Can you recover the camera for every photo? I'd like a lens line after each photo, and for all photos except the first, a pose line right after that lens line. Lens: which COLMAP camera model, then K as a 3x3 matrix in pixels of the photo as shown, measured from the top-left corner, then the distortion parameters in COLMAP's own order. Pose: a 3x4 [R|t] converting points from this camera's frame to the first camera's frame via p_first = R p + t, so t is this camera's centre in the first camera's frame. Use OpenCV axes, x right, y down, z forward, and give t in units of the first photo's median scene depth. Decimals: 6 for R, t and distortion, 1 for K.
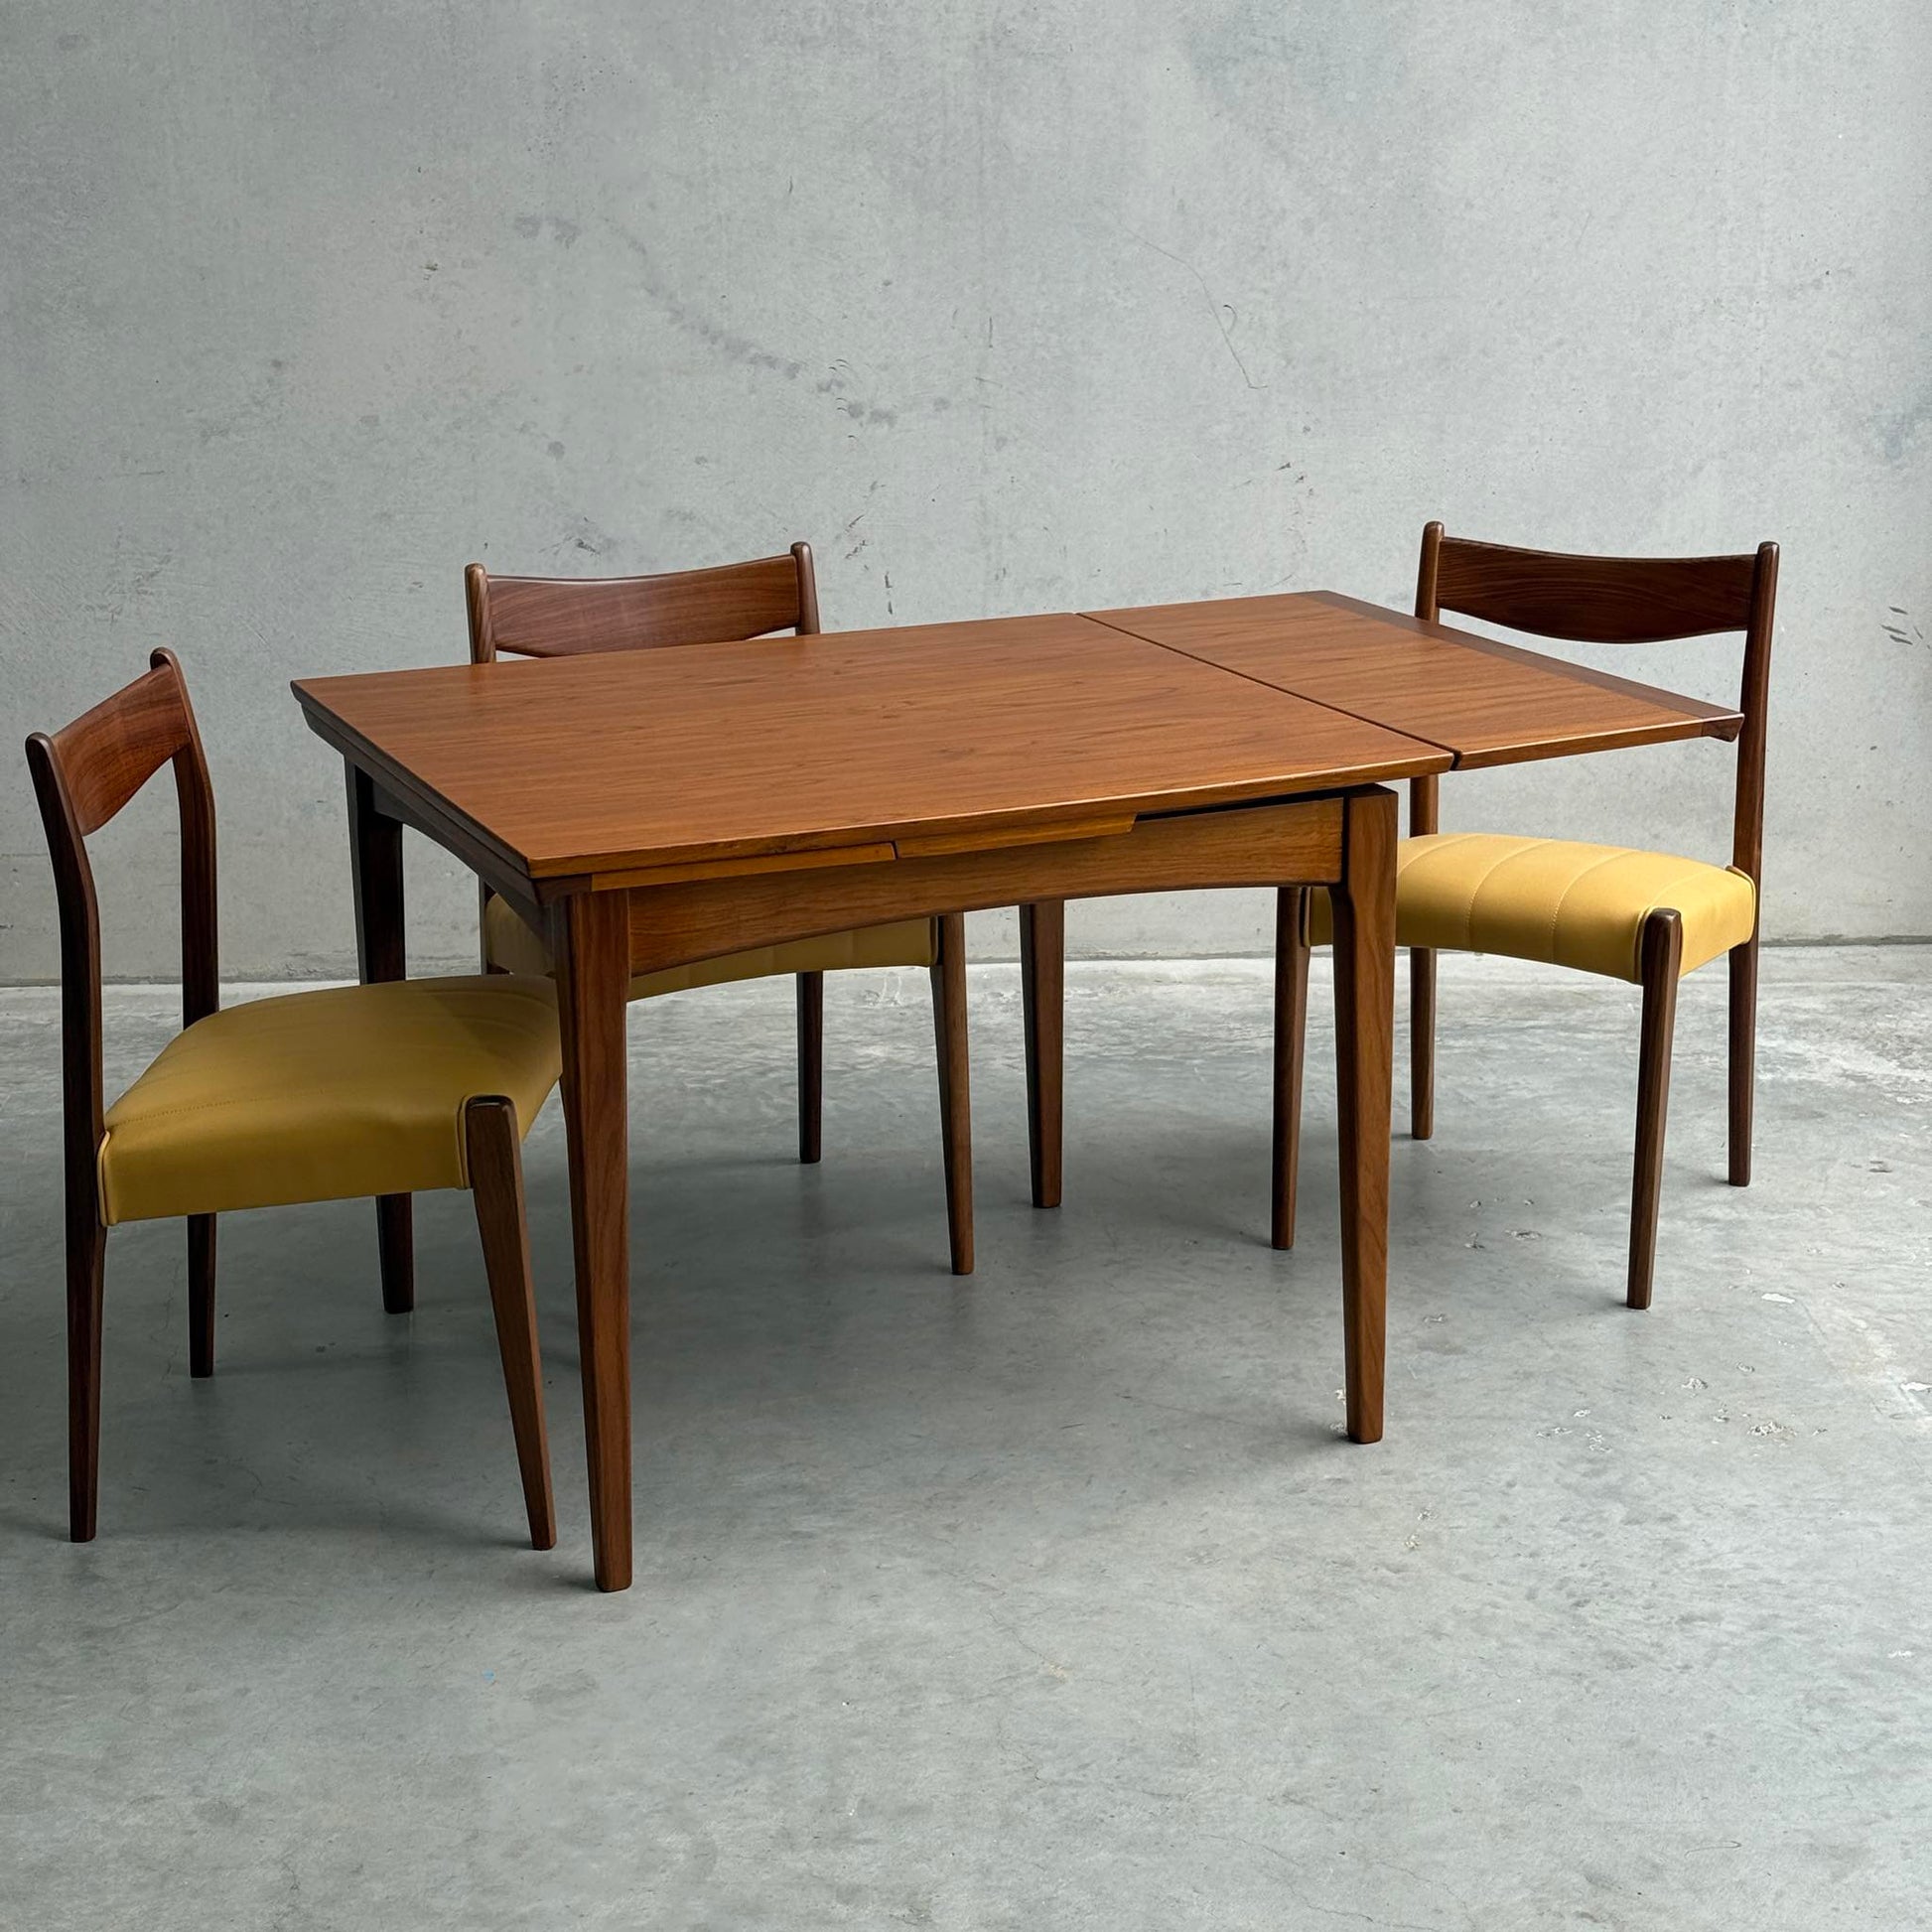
lens RADIAL K [[3597.2, 0, 963.4], [0, 3597.2, 960.5], [0, 0, 1]] dist [0.142532, 0.000000]
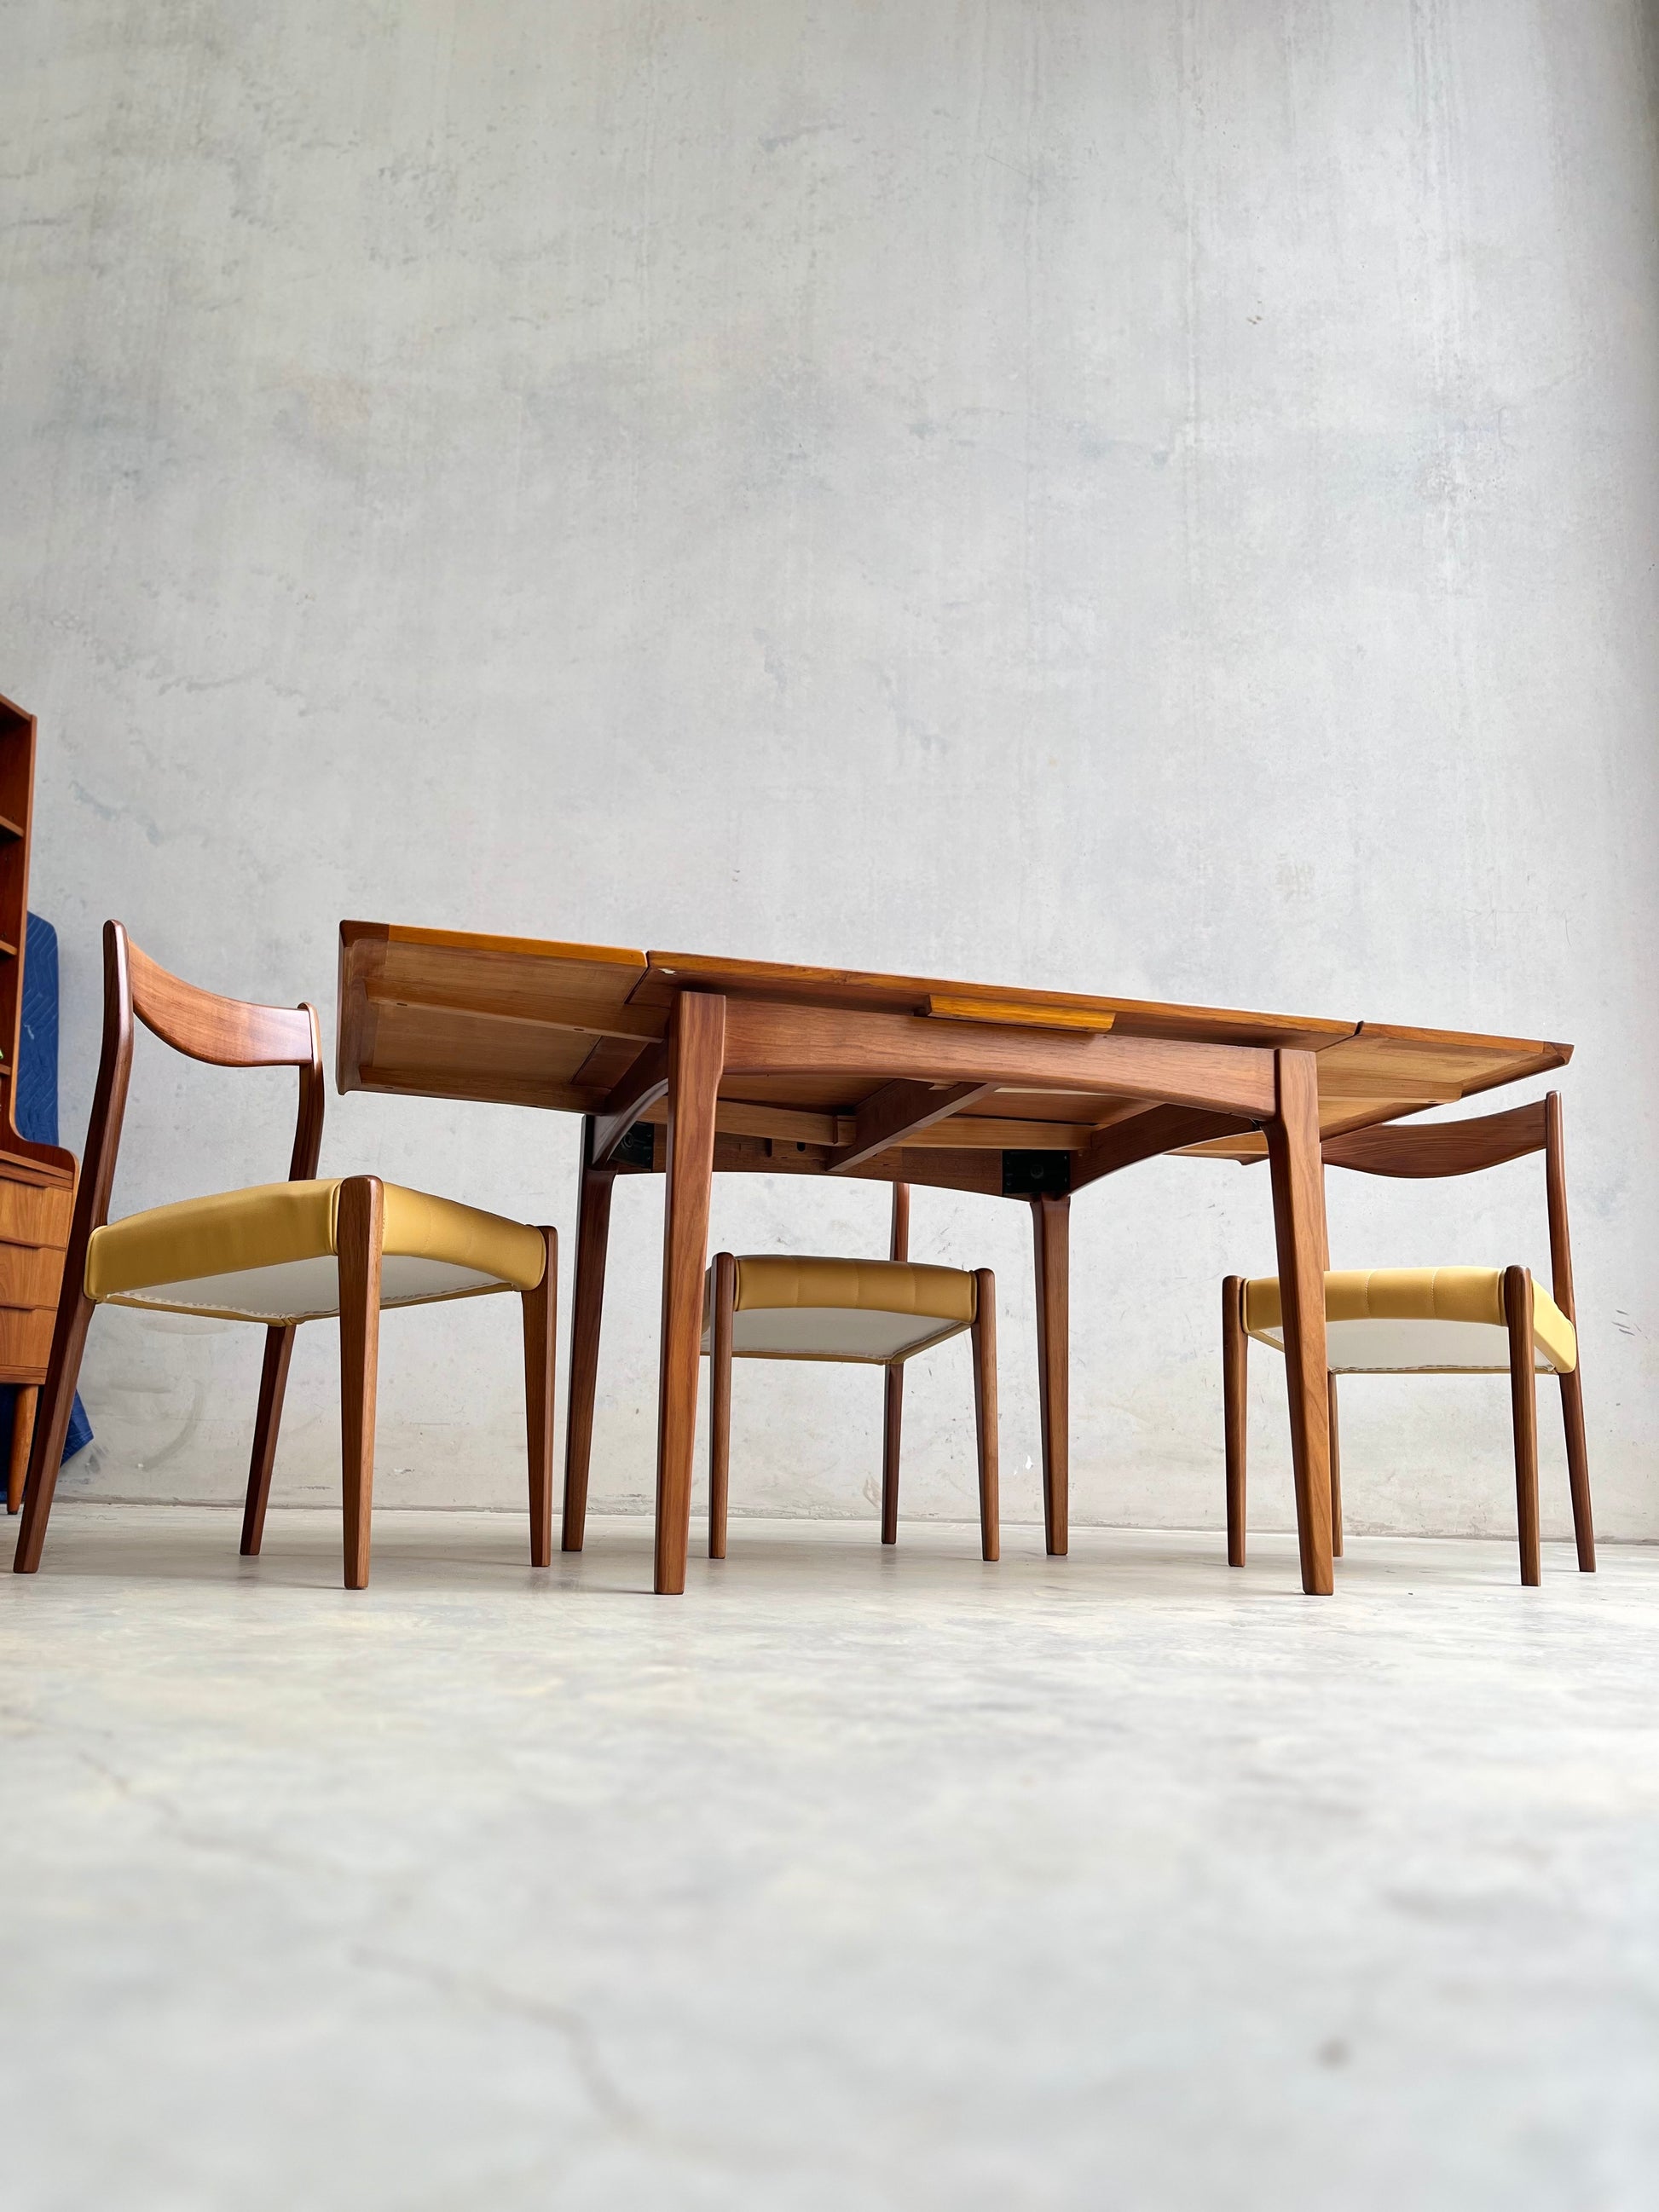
lens RADIAL K [[1674.0, 0, 826.4], [0, 1674.0, 1107.8], [0, 0, 1]] dist [0.067708, -0.092107]
pose [[0.991542, 0.010326, -0.129374, 0.014894], [-0.068938, 0.886485, -0.457594, 0.185335], [0.109963, 0.462643, 0.879699, 0.302714]]
